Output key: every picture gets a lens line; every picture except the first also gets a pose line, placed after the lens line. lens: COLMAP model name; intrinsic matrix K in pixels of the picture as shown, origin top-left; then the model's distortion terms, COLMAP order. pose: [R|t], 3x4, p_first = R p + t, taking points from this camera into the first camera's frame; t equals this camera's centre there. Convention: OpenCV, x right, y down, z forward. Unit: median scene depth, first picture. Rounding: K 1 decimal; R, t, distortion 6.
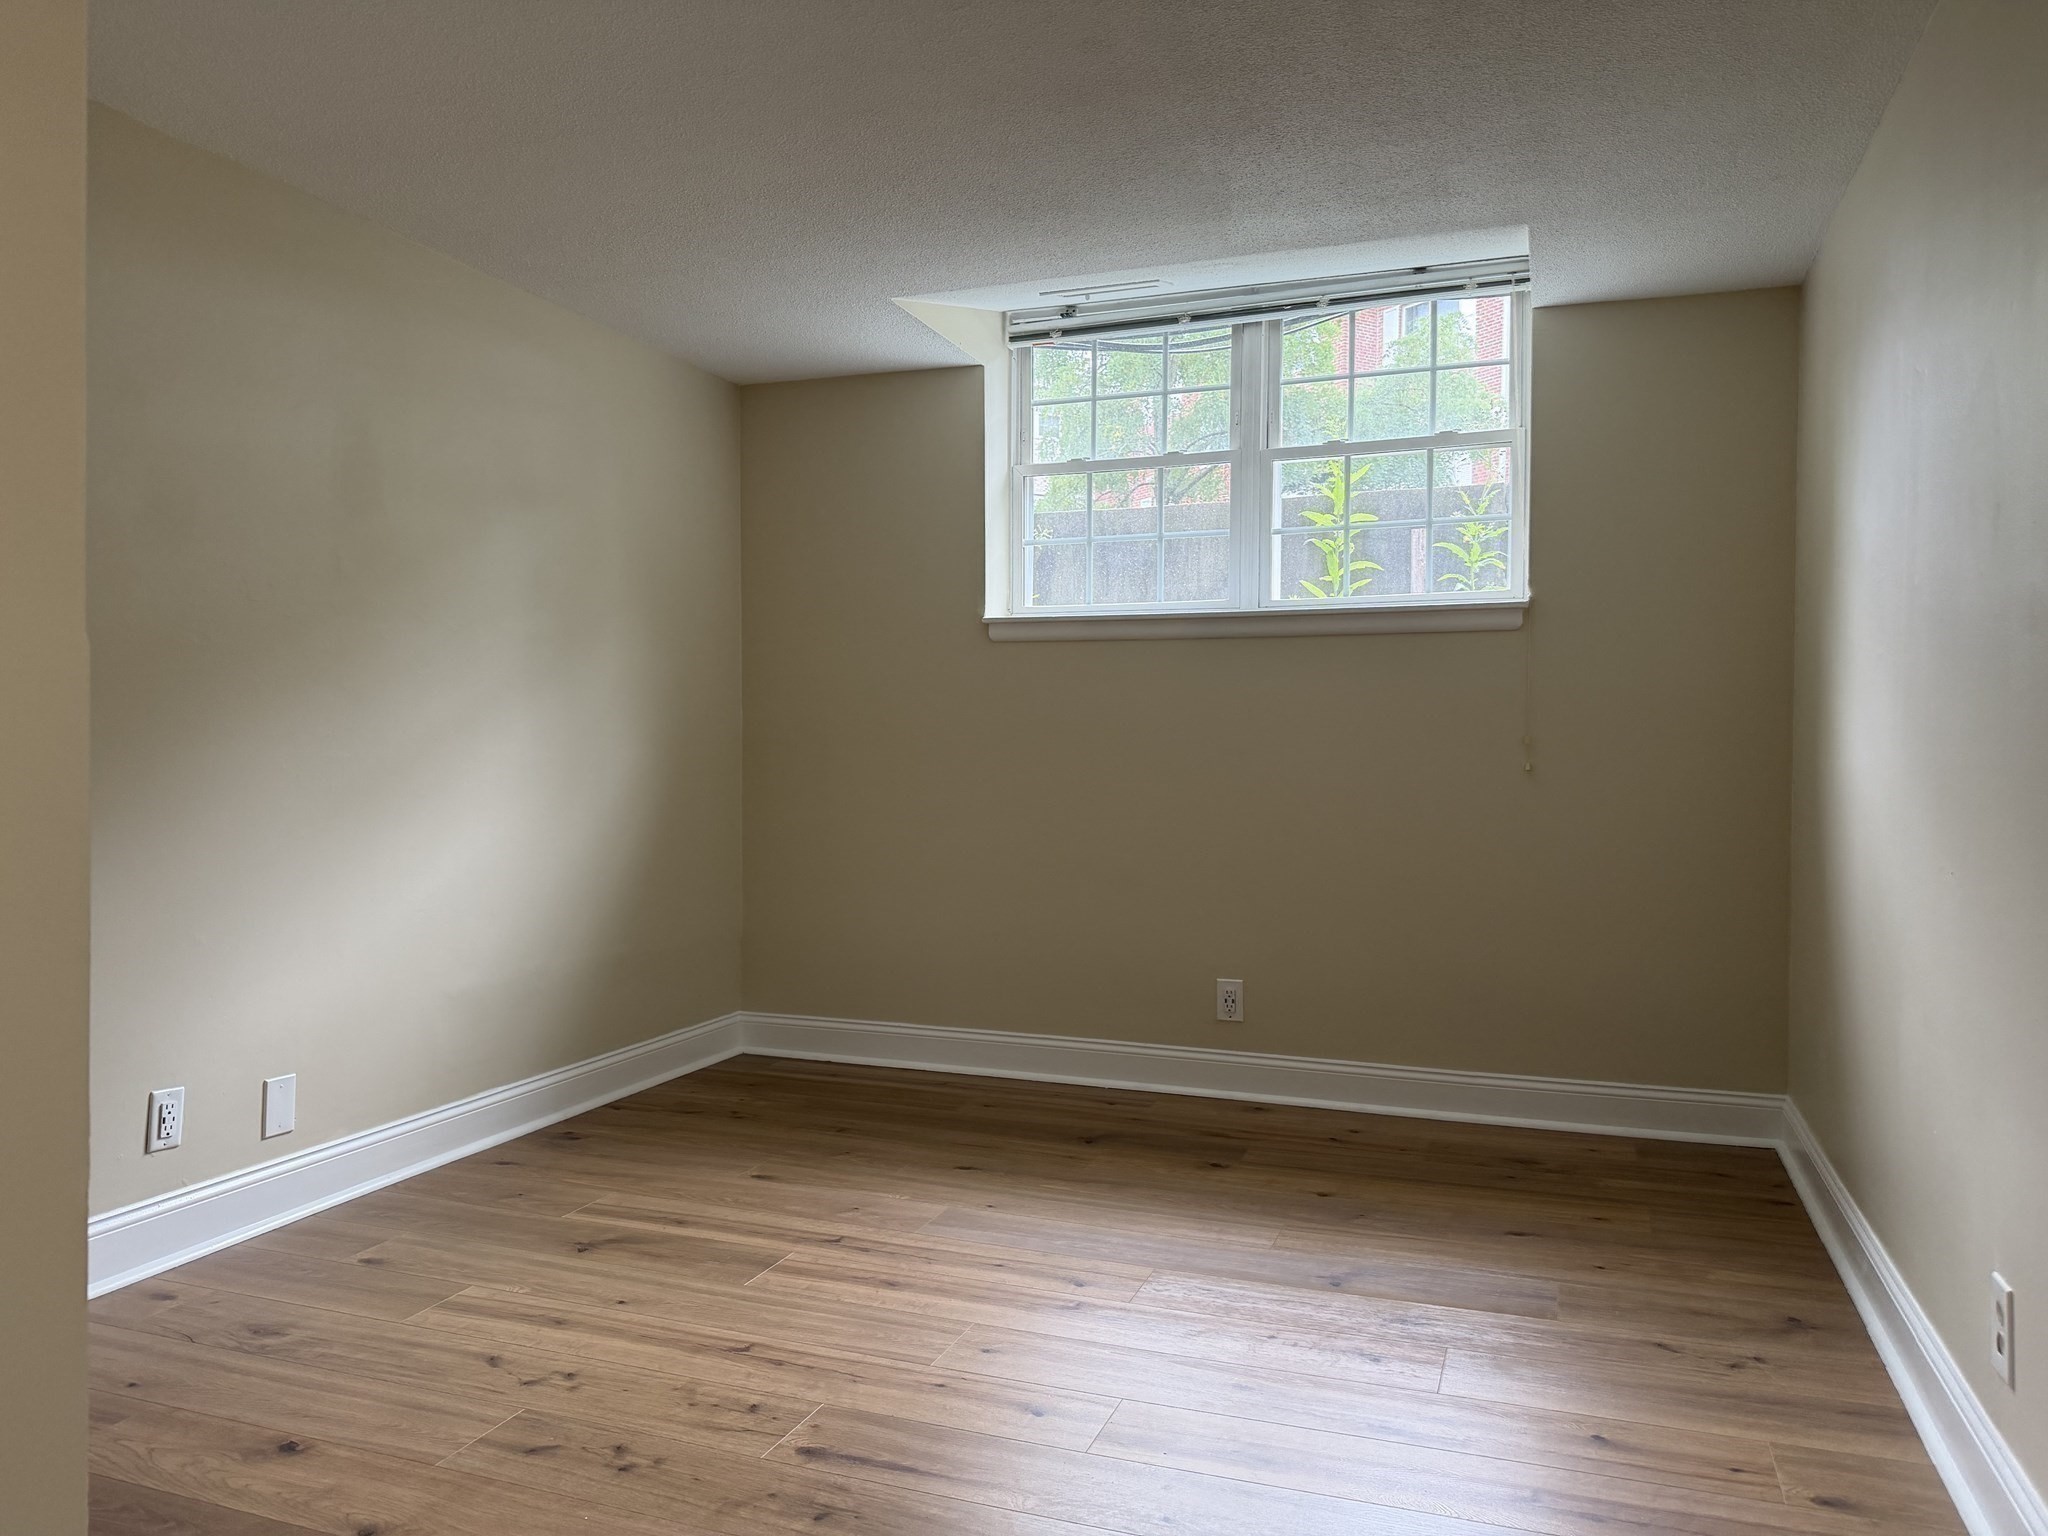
lens RADIAL K [[1451.4, 0, 1024.0], [0, 1451.4, 768.0], [0, 0, 1]] dist [0.003748, -0.001798]
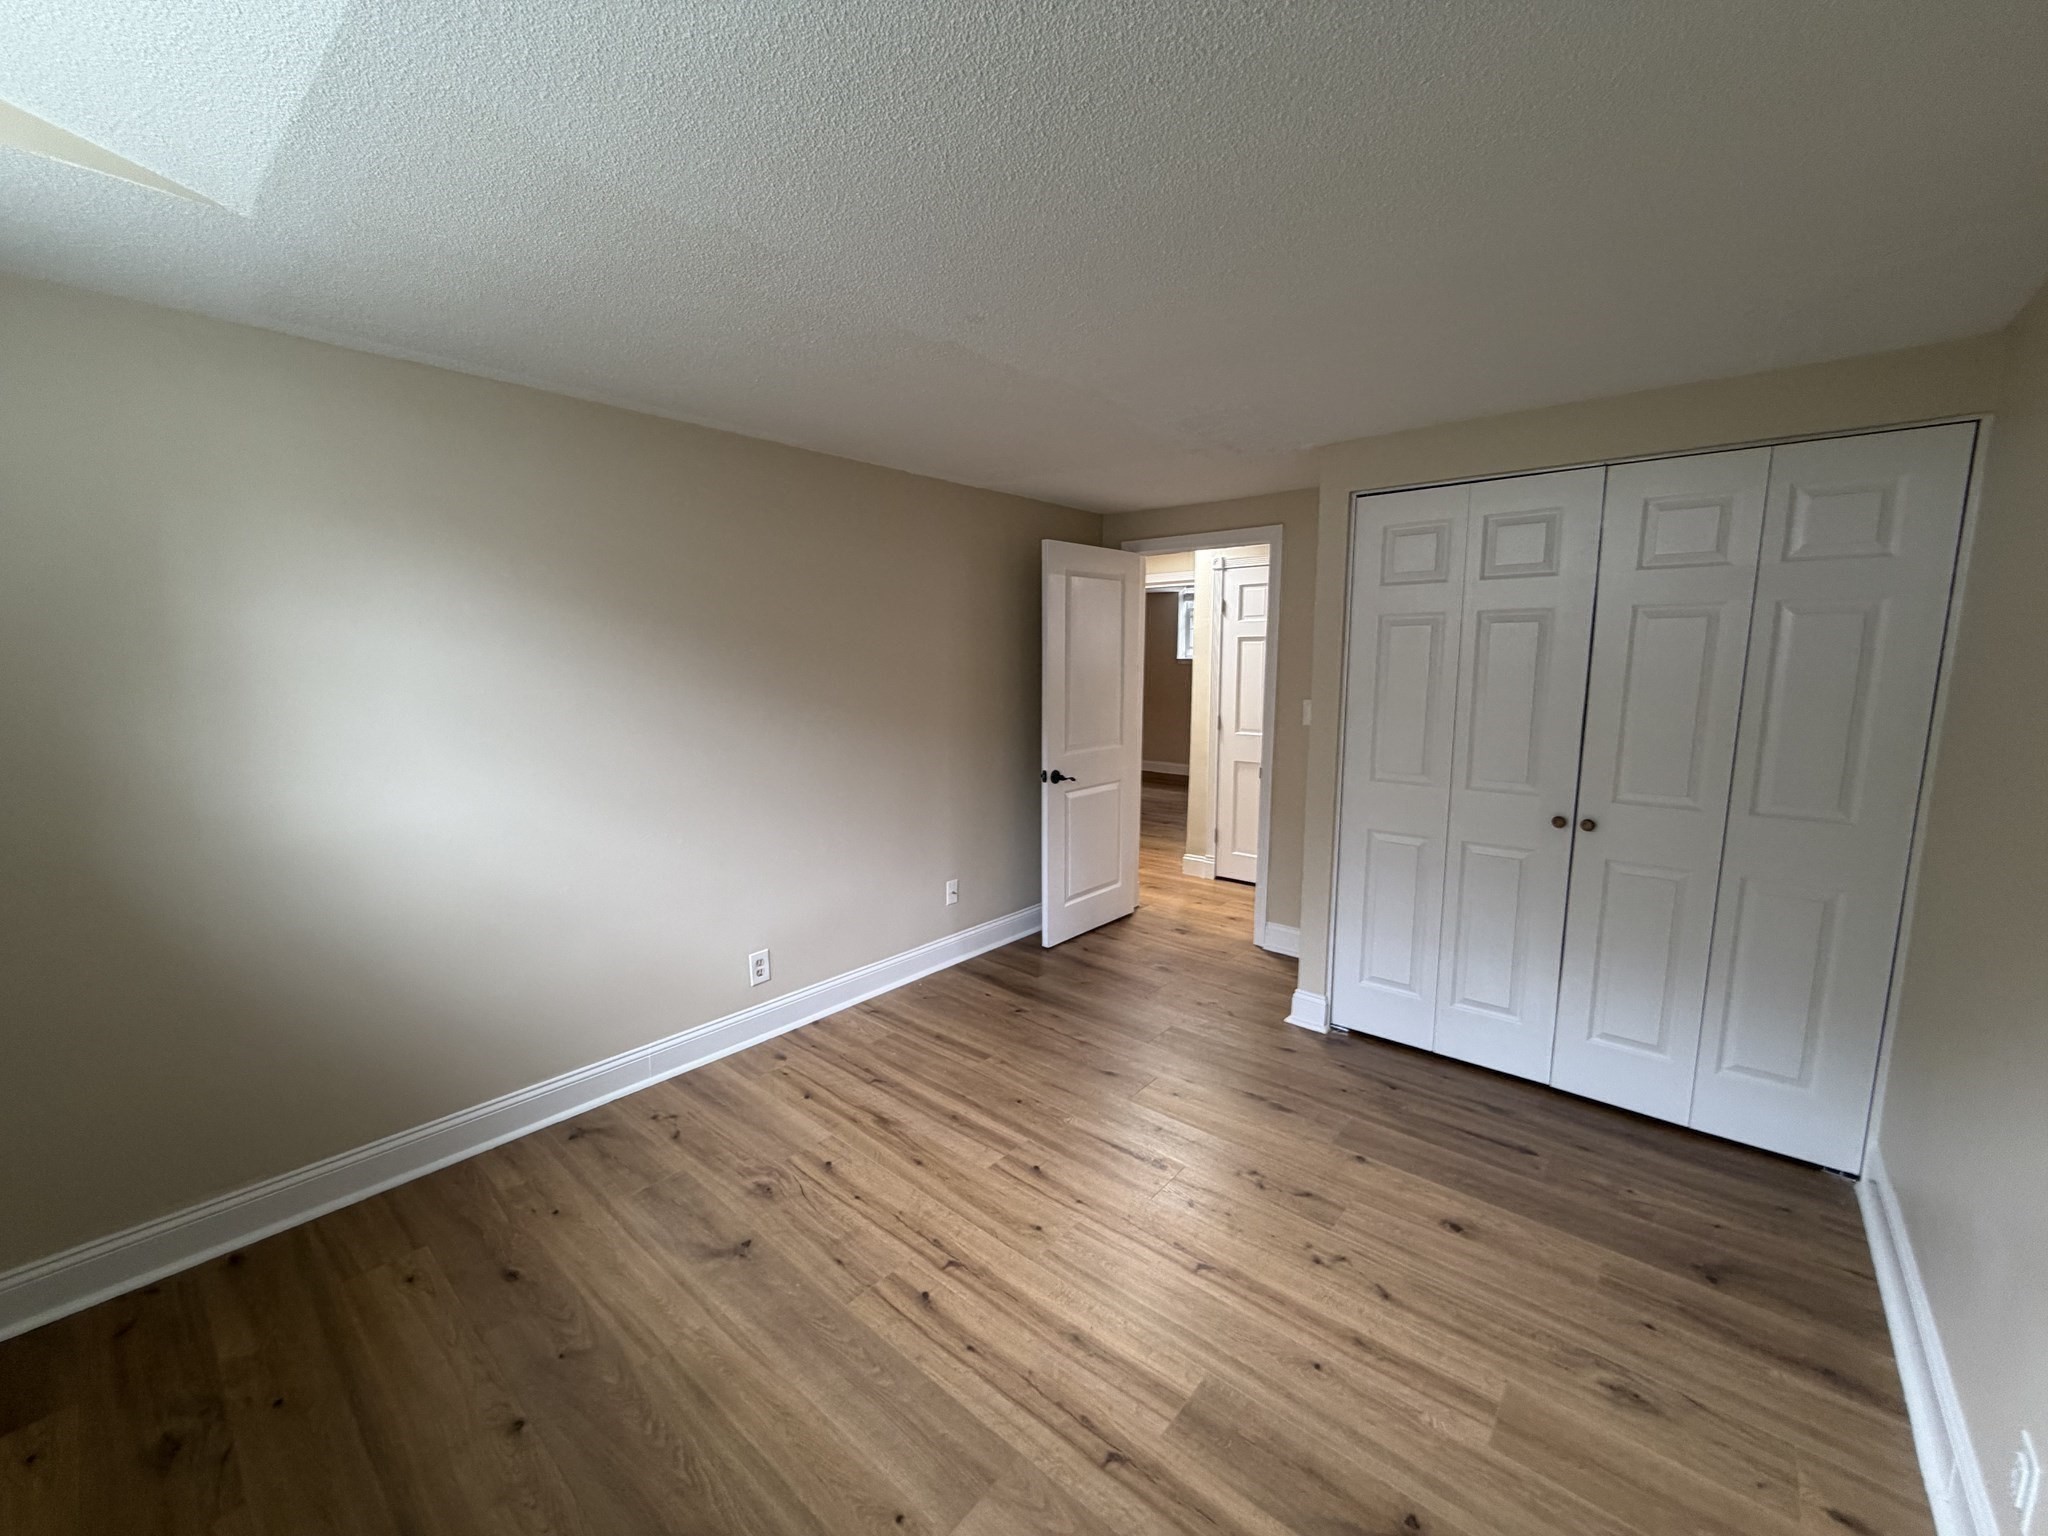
lens RADIAL K [[811.9, 0, 1017.8], [0, 811.9, 770.9], [0, 0, 1]] dist [-0.001283, -0.000062]
pose [[-0.936692, -0.054740, 0.345850, -0.237236], [-0.000269, 0.987817, 0.155621, -0.173378], [-0.350155, 0.145676, -0.925295, 1.501632]]
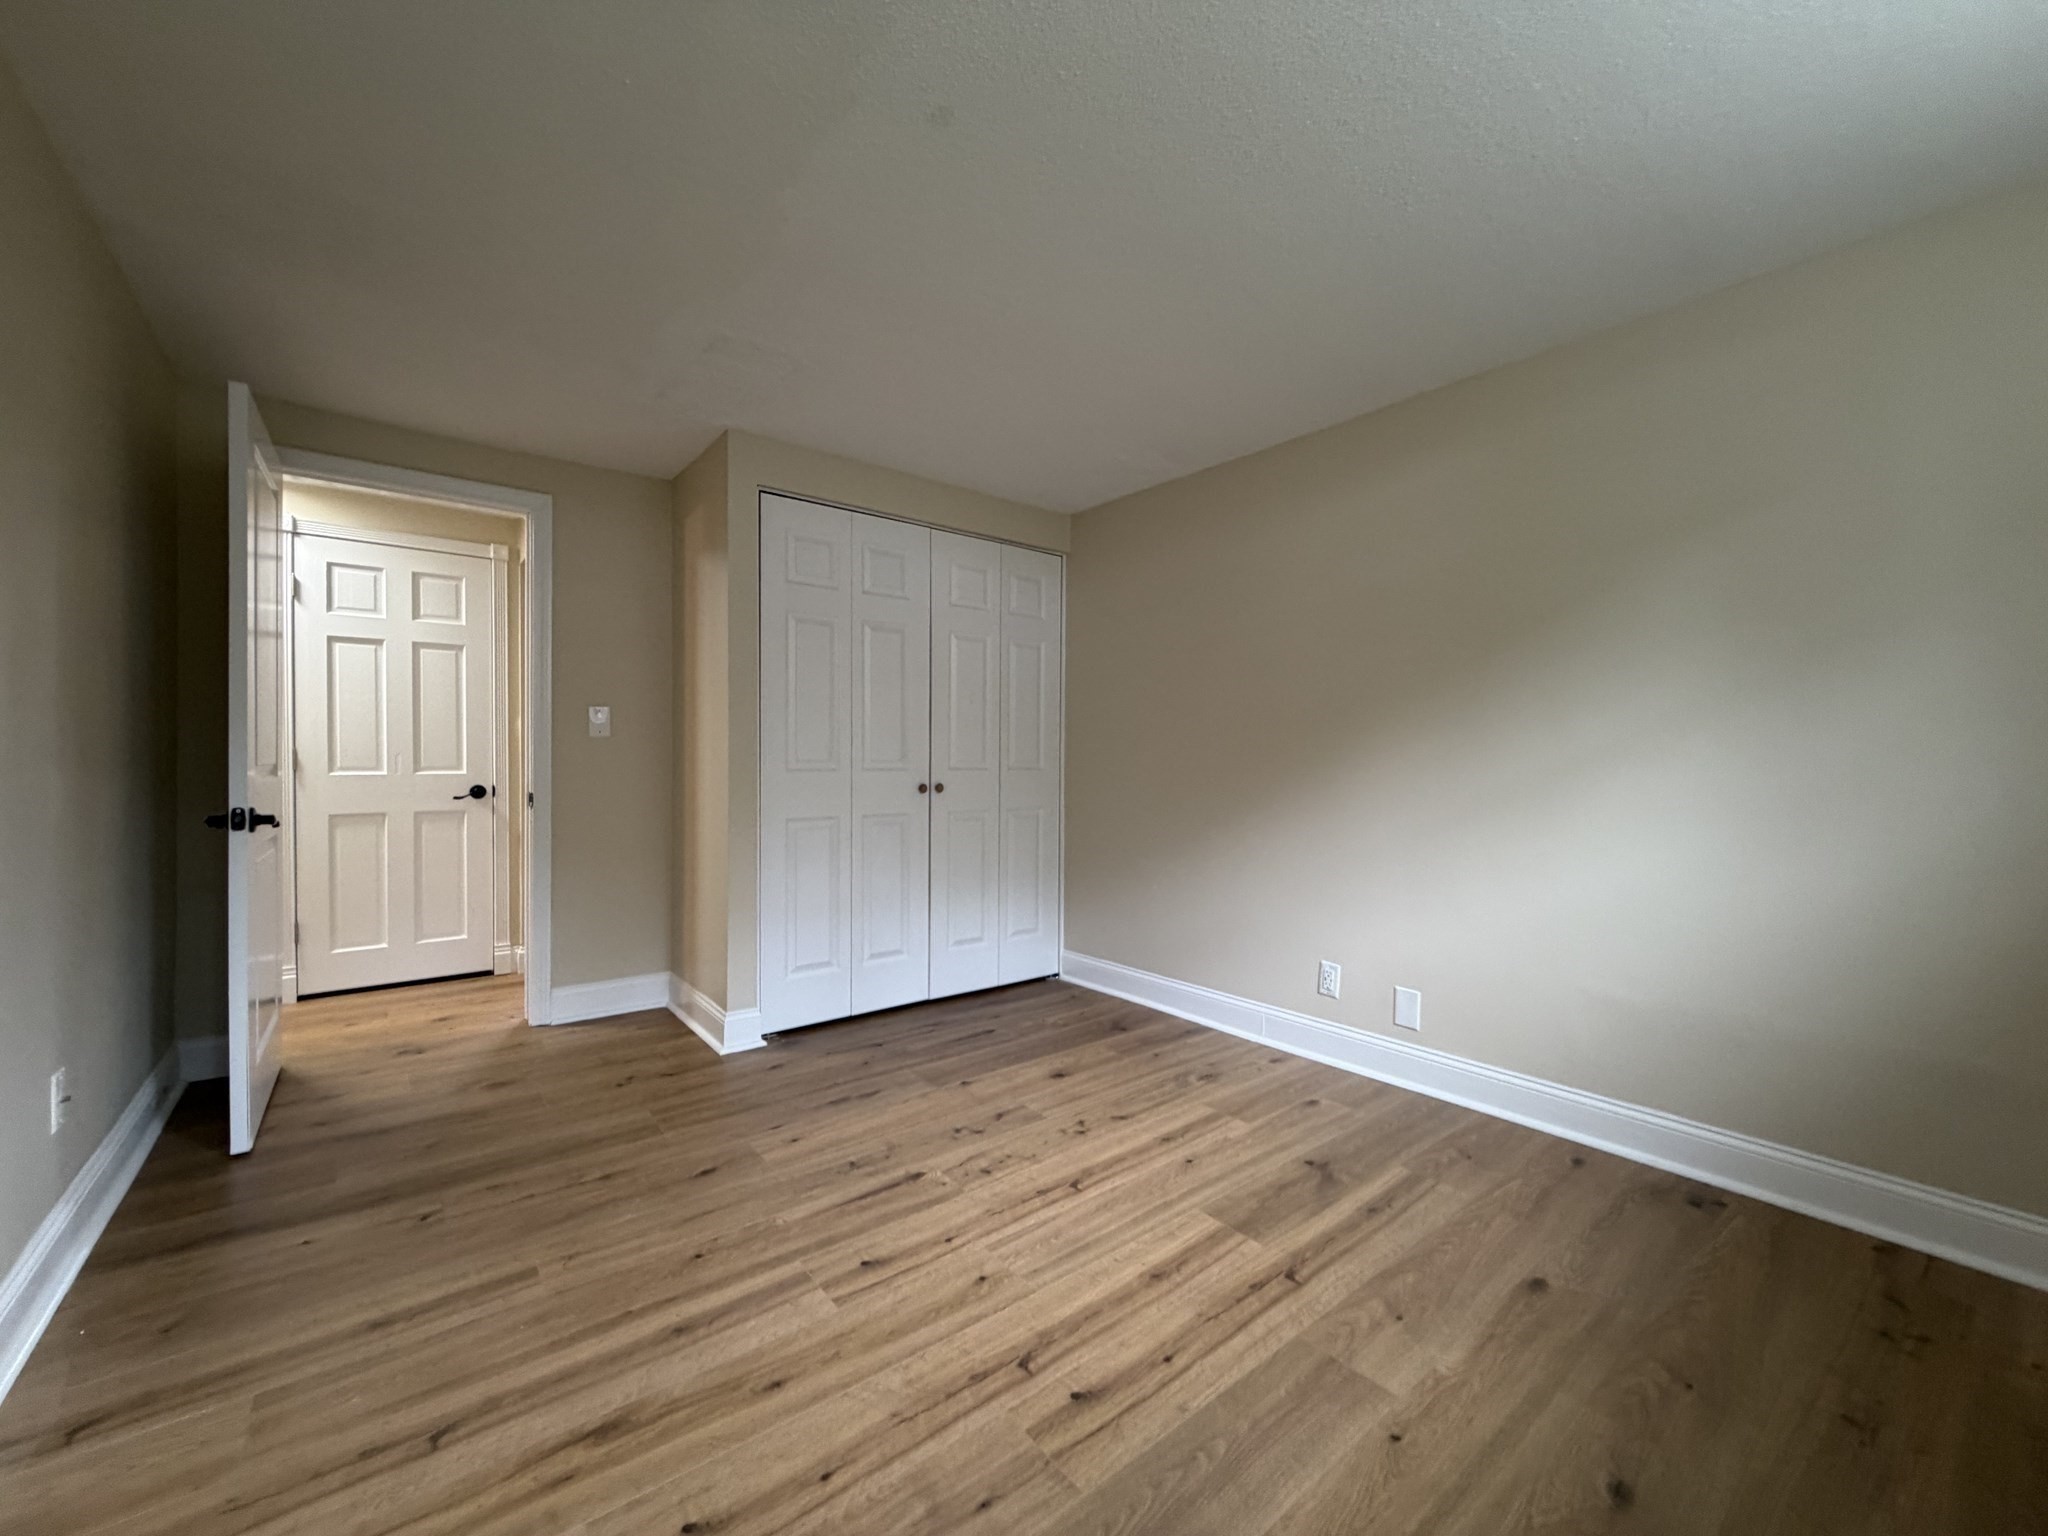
lens RADIAL K [[811.9, 0, 1017.8], [0, 811.9, 770.9], [0, 0, 1]] dist [-0.001283, -0.000062]
pose [[-0.520874, -0.000439, -0.853633, 0.455343], [-0.021786, 0.999681, 0.012779, -0.017196], [0.853355, 0.025254, -0.520718, 1.186740]]
